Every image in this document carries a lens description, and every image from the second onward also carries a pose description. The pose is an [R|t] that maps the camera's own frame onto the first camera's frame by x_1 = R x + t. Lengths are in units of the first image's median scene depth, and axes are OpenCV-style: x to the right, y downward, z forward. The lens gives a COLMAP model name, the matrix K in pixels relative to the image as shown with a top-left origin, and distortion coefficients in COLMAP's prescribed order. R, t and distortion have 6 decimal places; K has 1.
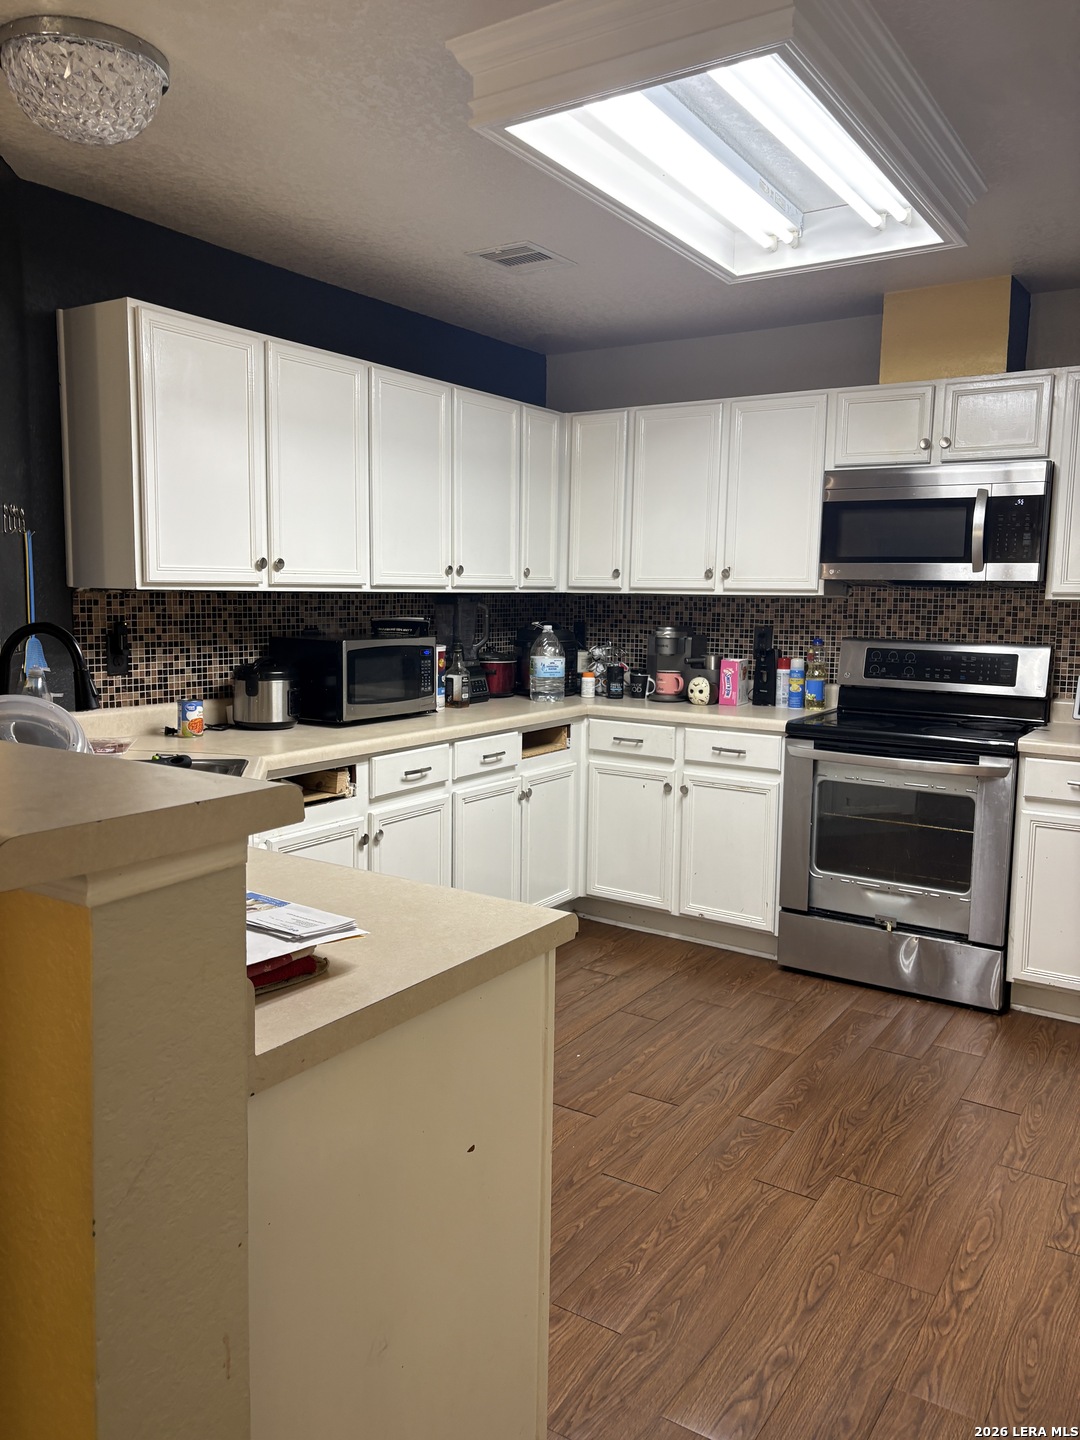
lens RADIAL K [[1073.2, 0, 531.1], [0, 1073.2, 712.0], [0, 0, 1]] dist [0.093749, -0.230300]
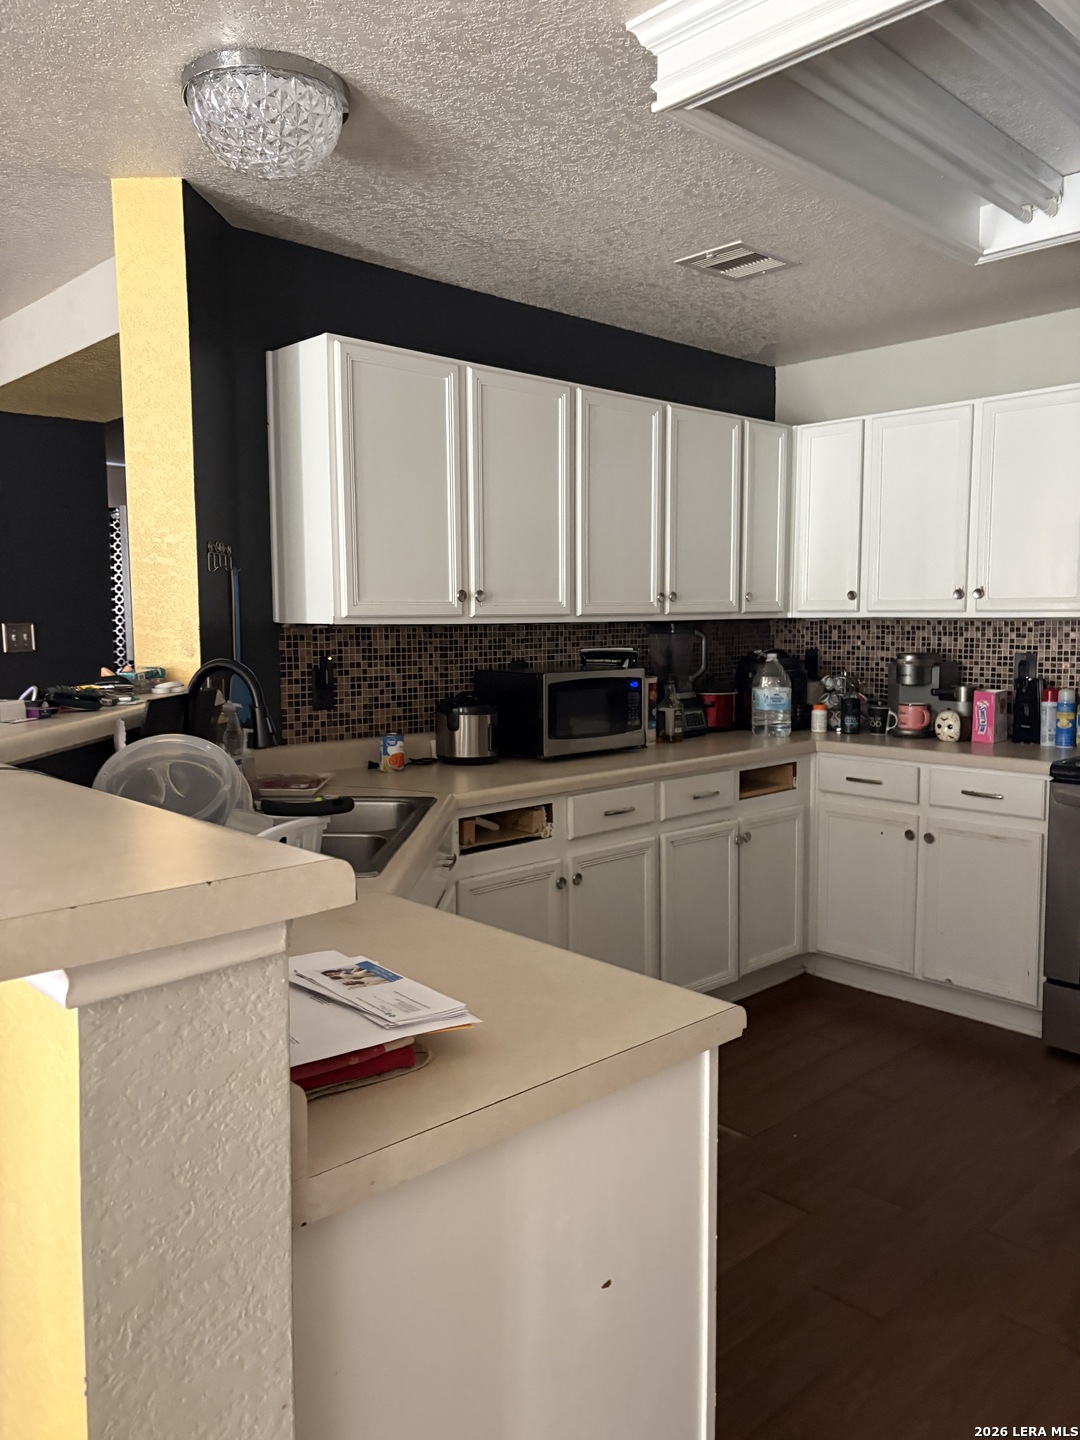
lens RADIAL K [[1073.2, 0, 531.1], [0, 1073.2, 712.0], [0, 0, 1]] dist [0.093749, -0.230300]
pose [[0.973545, 0.001687, -0.228487, 0.027957], [-0.007672, 0.999650, -0.025311, -0.006414], [0.228365, 0.026394, 0.973218, 0.056312]]
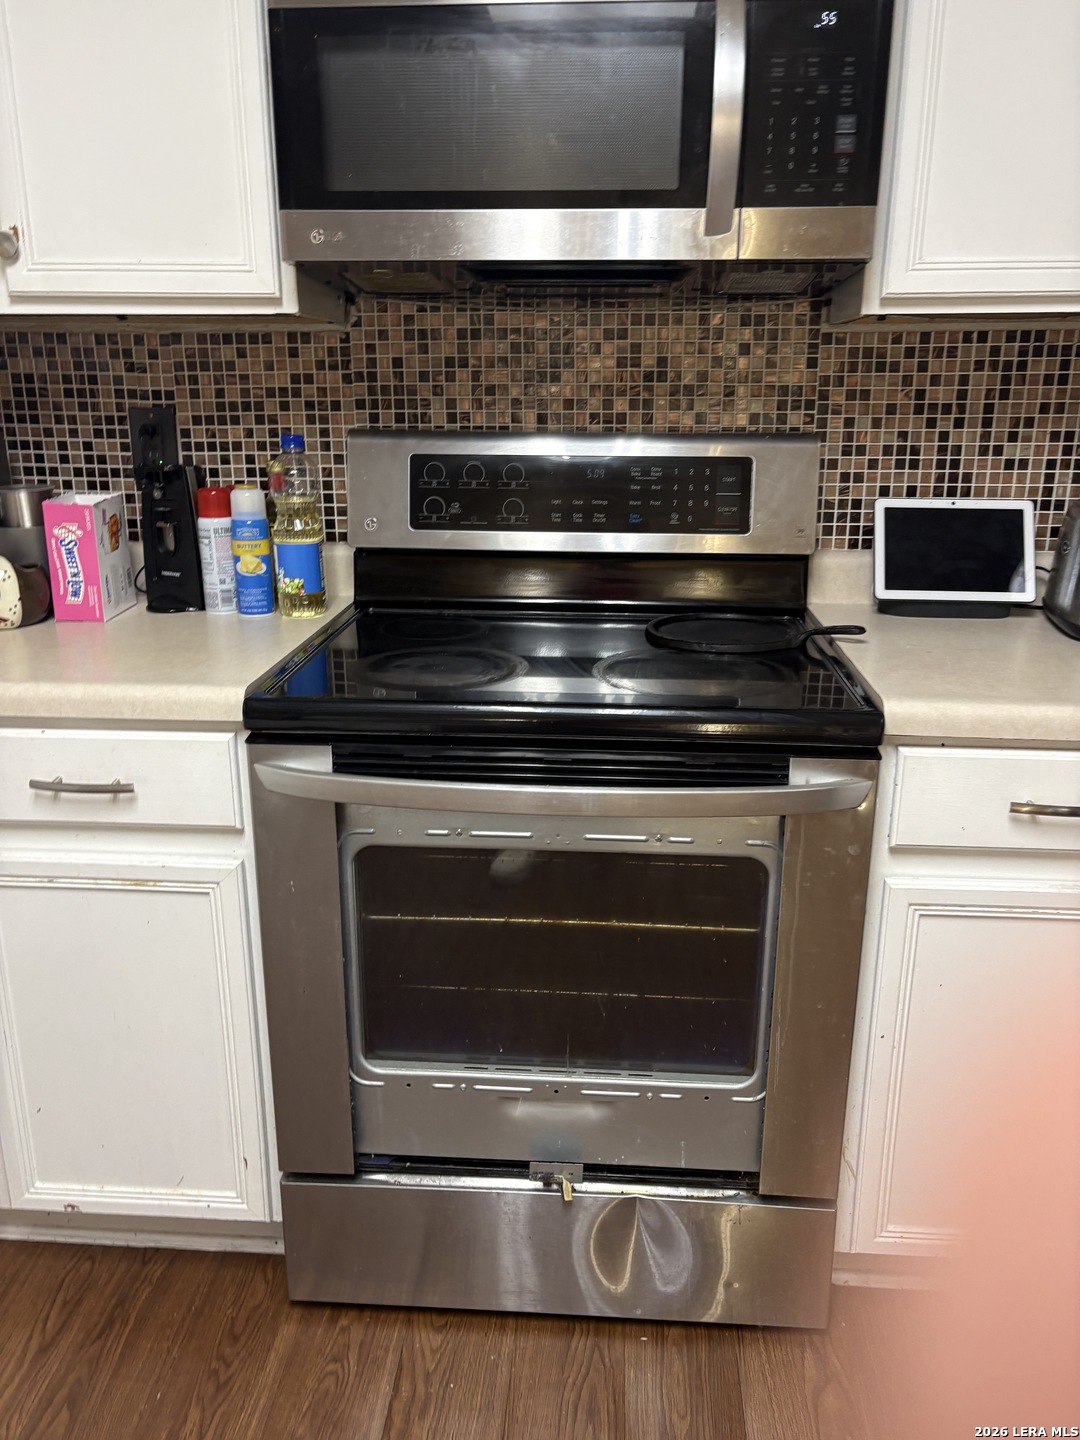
lens RADIAL K [[1073.2, 0, 531.1], [0, 1073.2, 712.0], [0, 0, 1]] dist [0.093749, -0.230300]
pose [[0.873020, -0.153927, 0.462756, 0.149823], [0.065009, 0.977146, 0.202386, -0.045168], [-0.483333, -0.146604, 0.863074, 0.627955]]
